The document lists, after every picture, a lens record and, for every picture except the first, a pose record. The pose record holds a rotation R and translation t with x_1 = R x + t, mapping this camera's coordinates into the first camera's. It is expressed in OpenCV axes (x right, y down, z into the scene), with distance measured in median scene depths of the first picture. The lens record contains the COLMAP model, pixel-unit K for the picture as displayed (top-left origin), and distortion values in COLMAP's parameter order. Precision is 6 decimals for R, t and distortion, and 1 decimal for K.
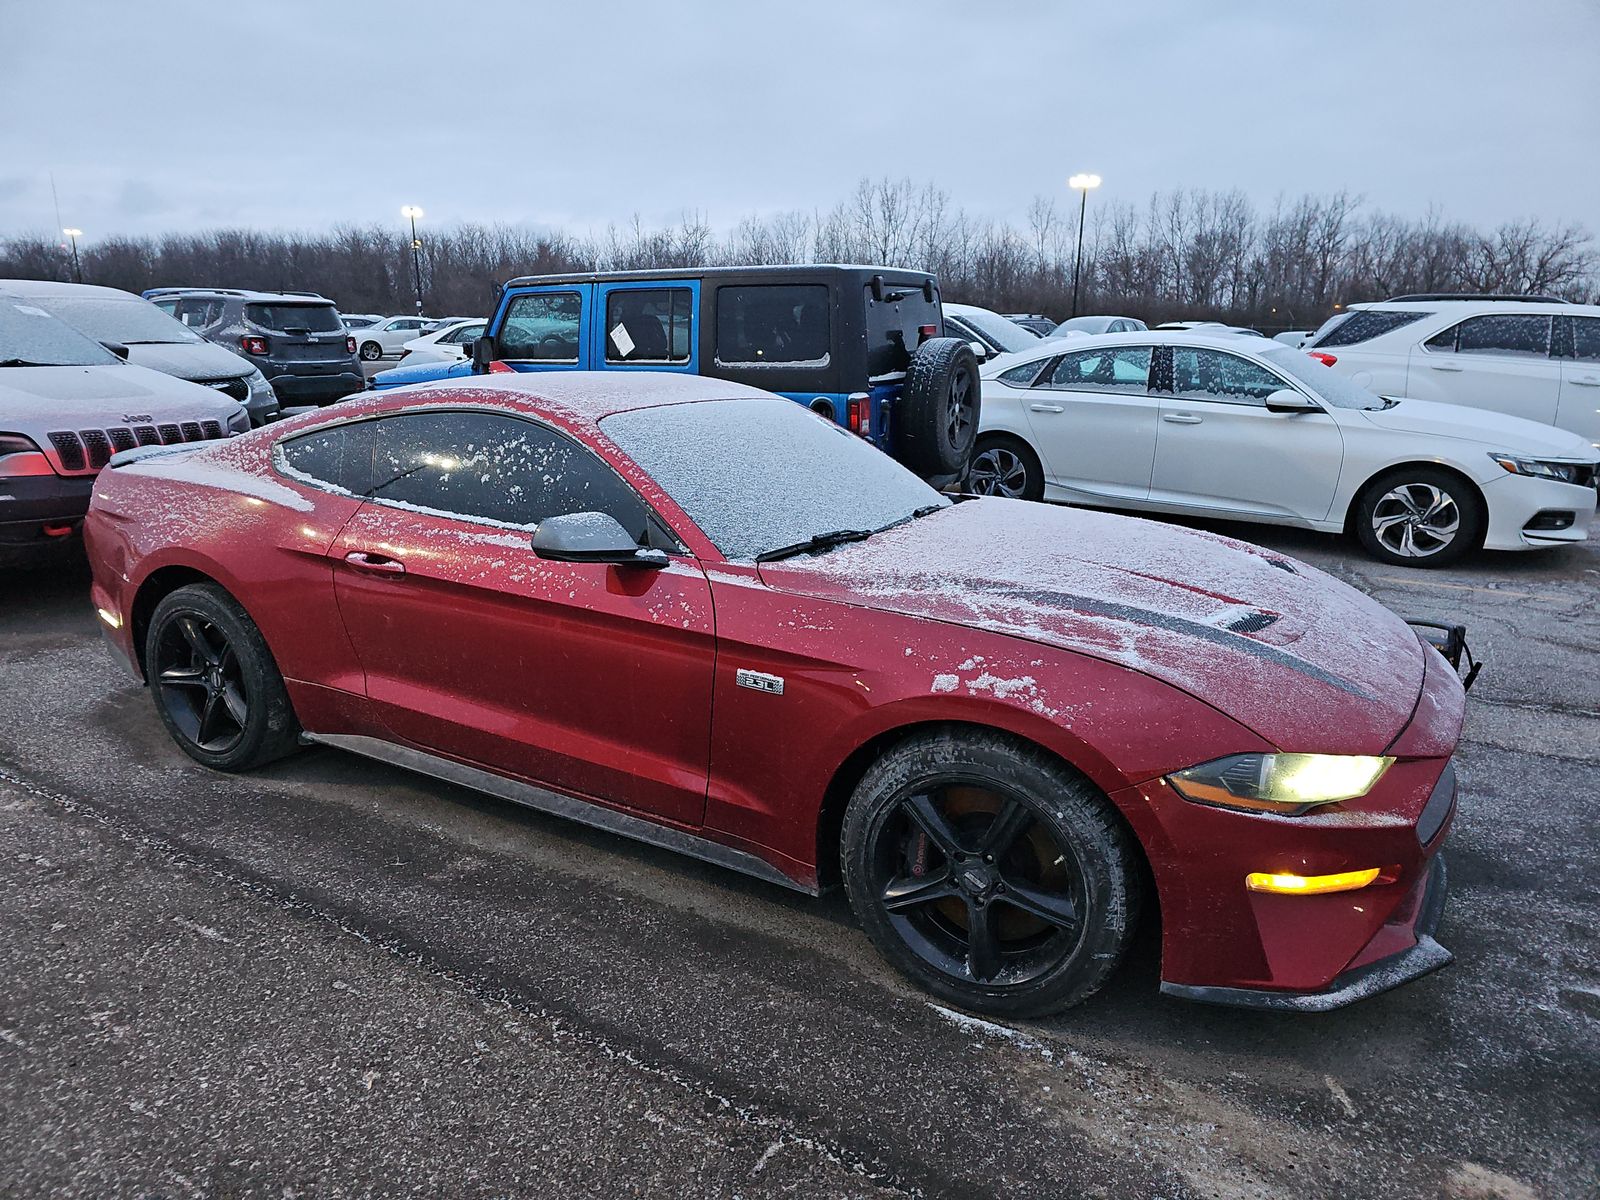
lens RADIAL K [[1048.1, 0, 798.9], [0, 1048.1, 601.8], [0, 0, 1]] dist [0.032807, -0.010137]
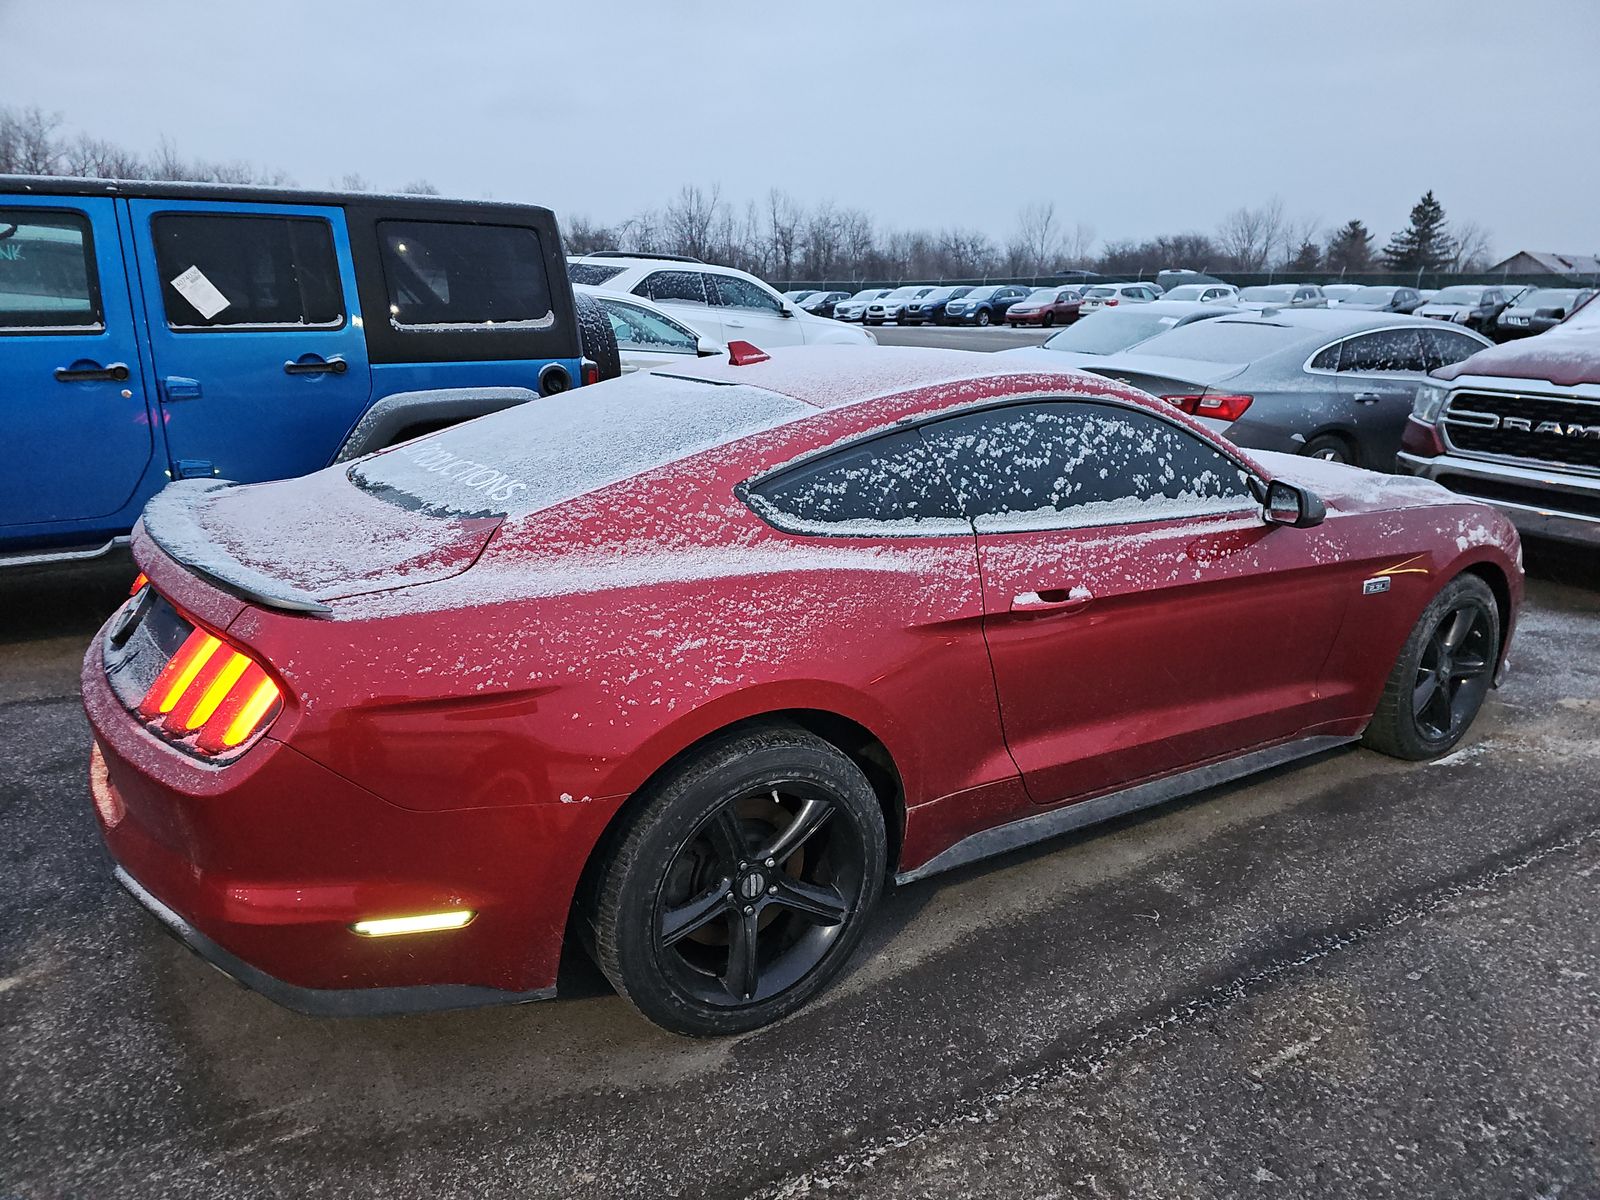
lens RADIAL K [[1048.1, 0, 798.3], [0, 1048.1, 604.7], [0, 0, 1]] dist [0.032807, -0.010137]
pose [[0.480884, -0.250424, 0.840261, -1.110835], [0.200986, 0.964310, 0.172369, -0.200140], [-0.853437, 0.085991, 0.514053, 0.720277]]
